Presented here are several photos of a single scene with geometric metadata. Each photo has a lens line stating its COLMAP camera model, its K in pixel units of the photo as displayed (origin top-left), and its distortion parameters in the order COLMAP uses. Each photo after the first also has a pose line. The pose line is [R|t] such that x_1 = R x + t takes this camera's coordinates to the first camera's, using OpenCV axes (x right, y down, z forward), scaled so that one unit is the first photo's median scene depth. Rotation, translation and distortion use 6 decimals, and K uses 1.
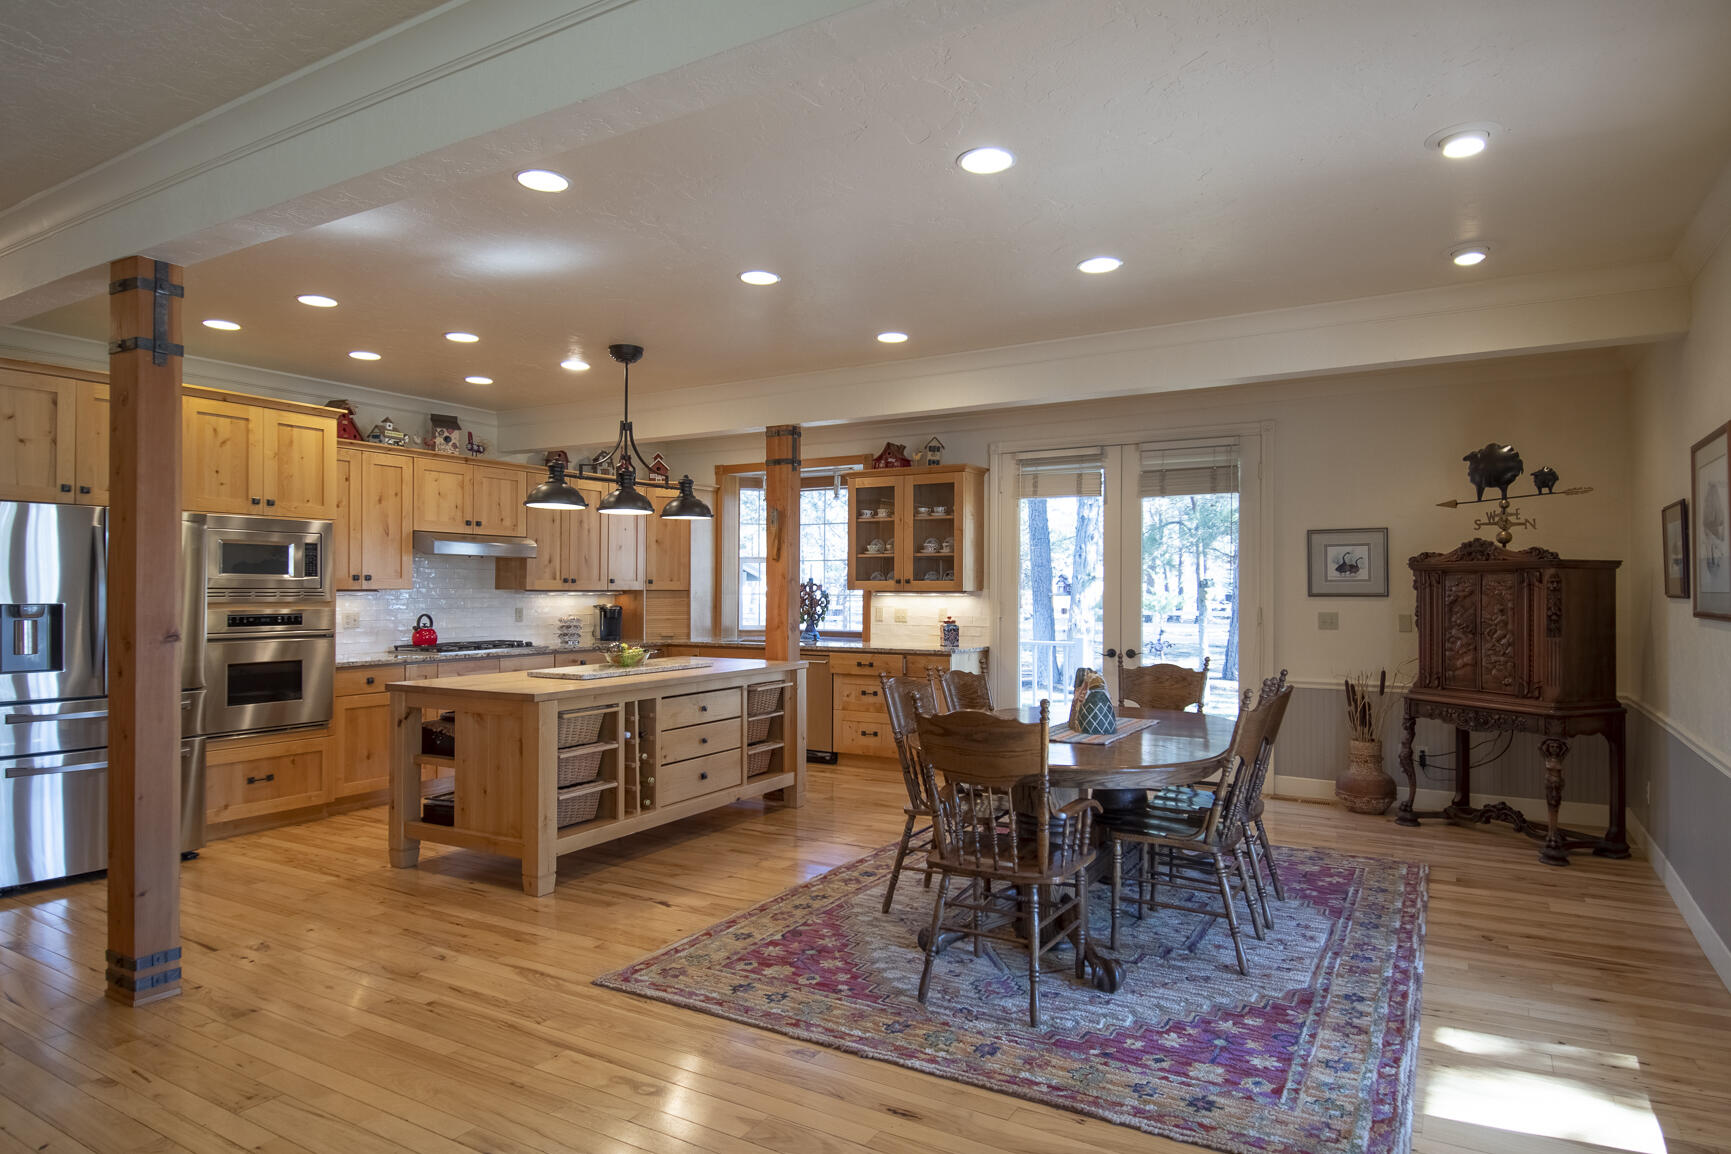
lens RADIAL K [[968.6, 0, 936.8], [0, 968.6, 587.5], [0, 0, 1]] dist [0.012547, -0.020773]
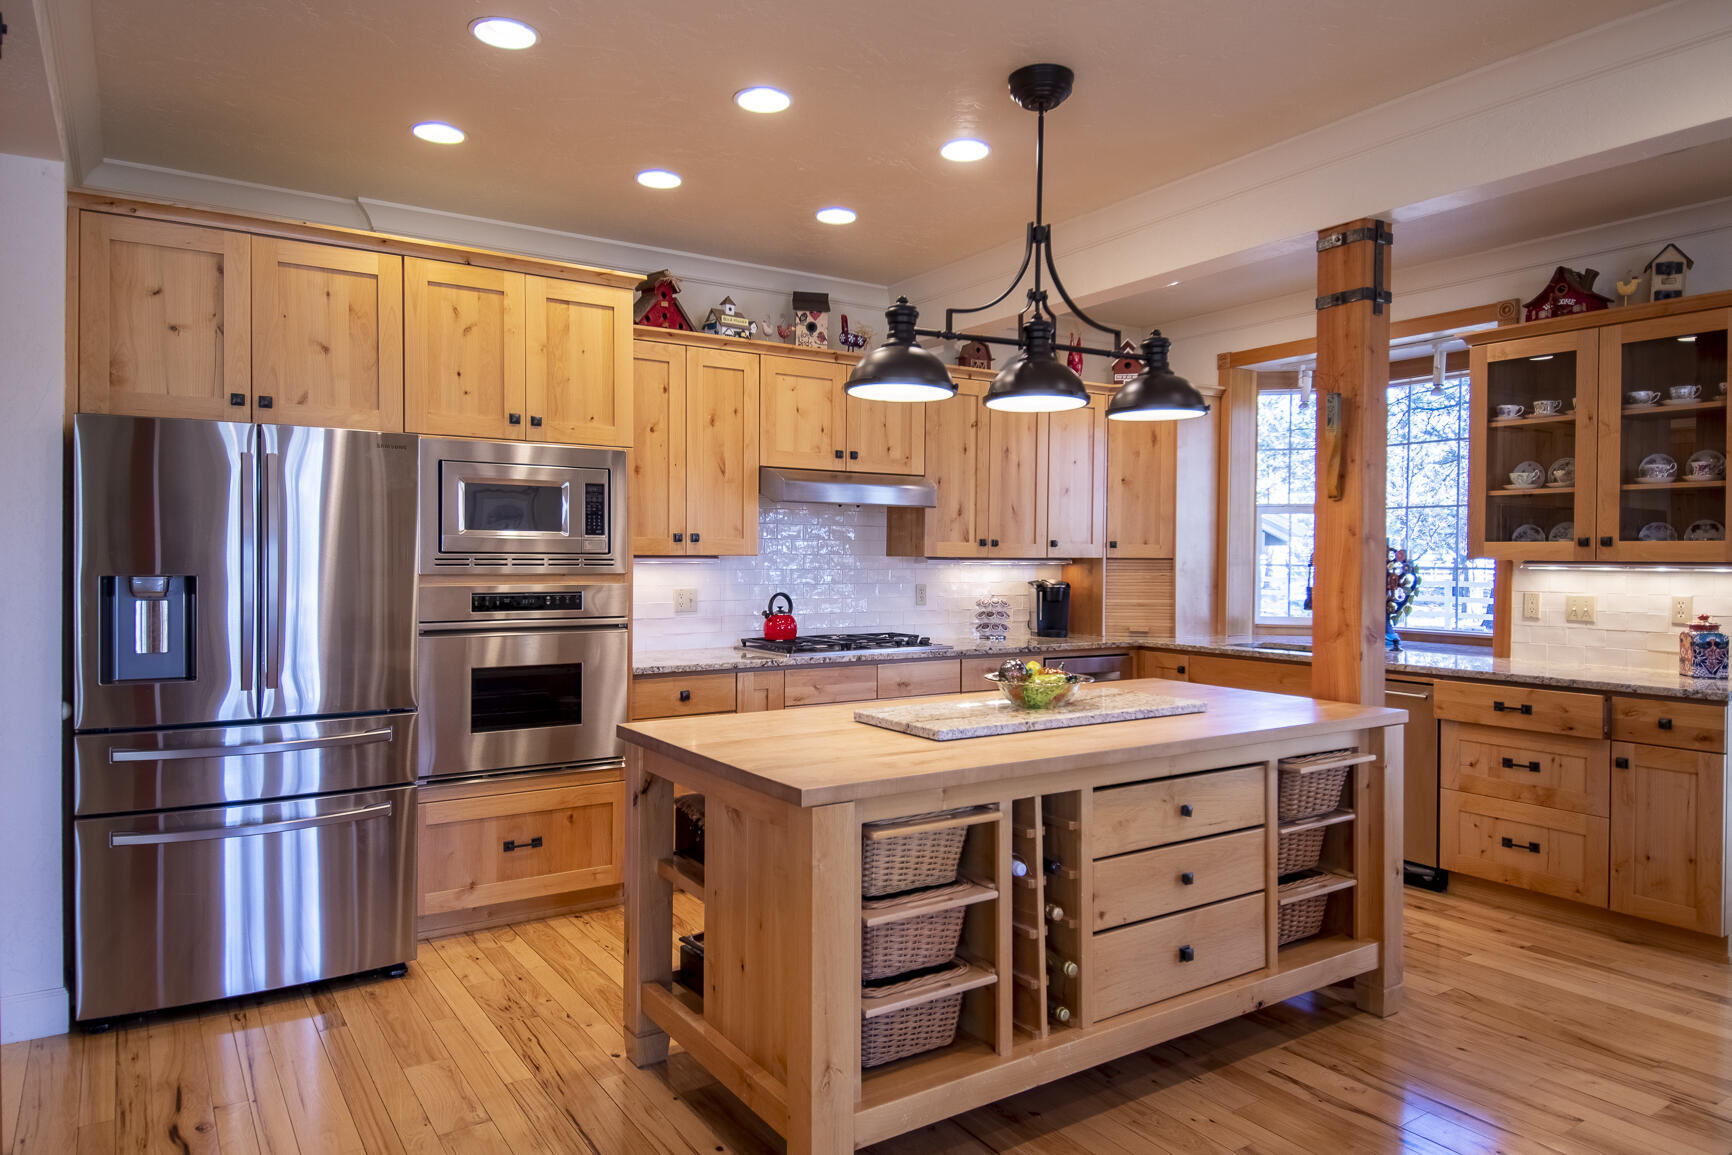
lens RADIAL K [[1133.3, 0, 967.2], [0, 1133.3, 578.8], [0, 0, 1]] dist [0.033724, -0.003783]
pose [[0.903092, 0.011153, -0.429302, -0.093130], [-0.003039, 0.999804, 0.019580, 0.002855], [0.429436, -0.016378, 0.902949, 0.423153]]
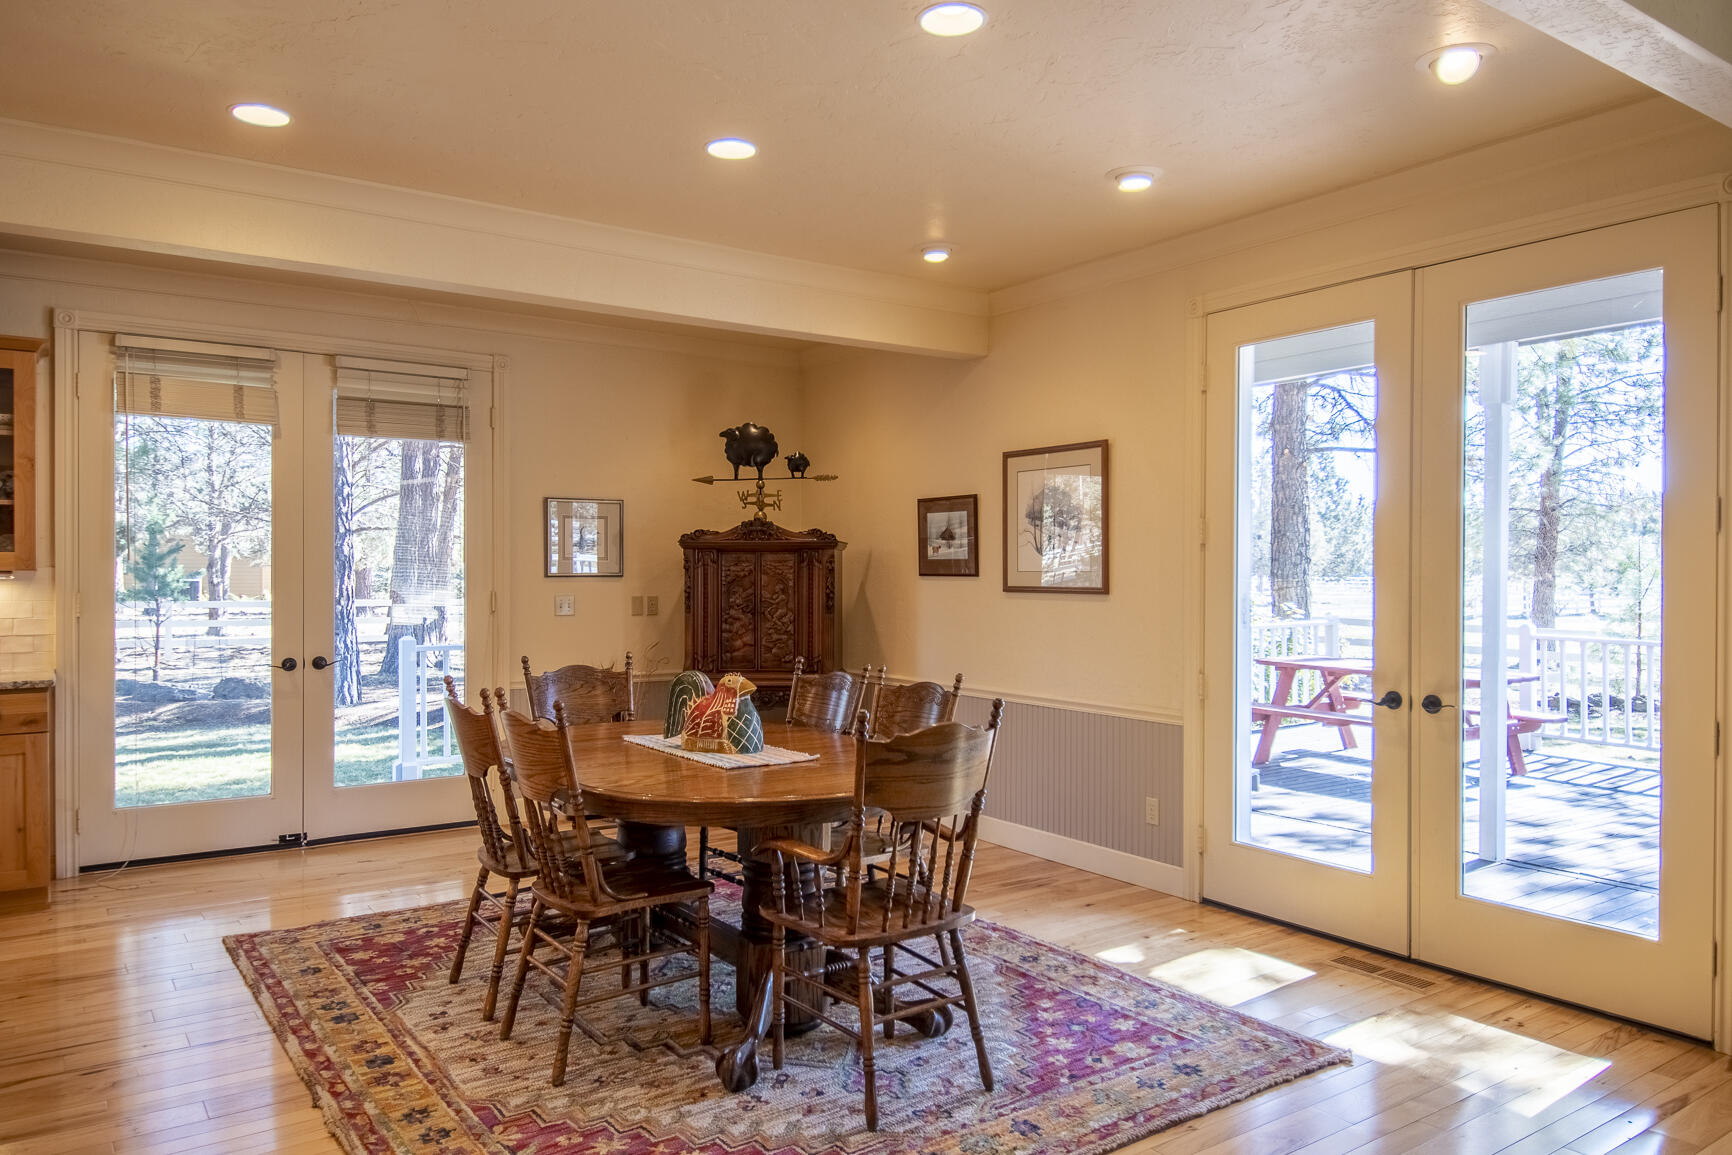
lens RADIAL K [[1188.4, 0, 865.9], [0, 1188.4, 583.6], [0, 0, 1]] dist [0.036805, -0.002212]
pose [[0.447643, -0.009957, 0.894157, -0.461505], [-0.004159, 0.999904, 0.013217, 0.000493], [-0.894203, -0.009635, 0.447558, 0.337939]]
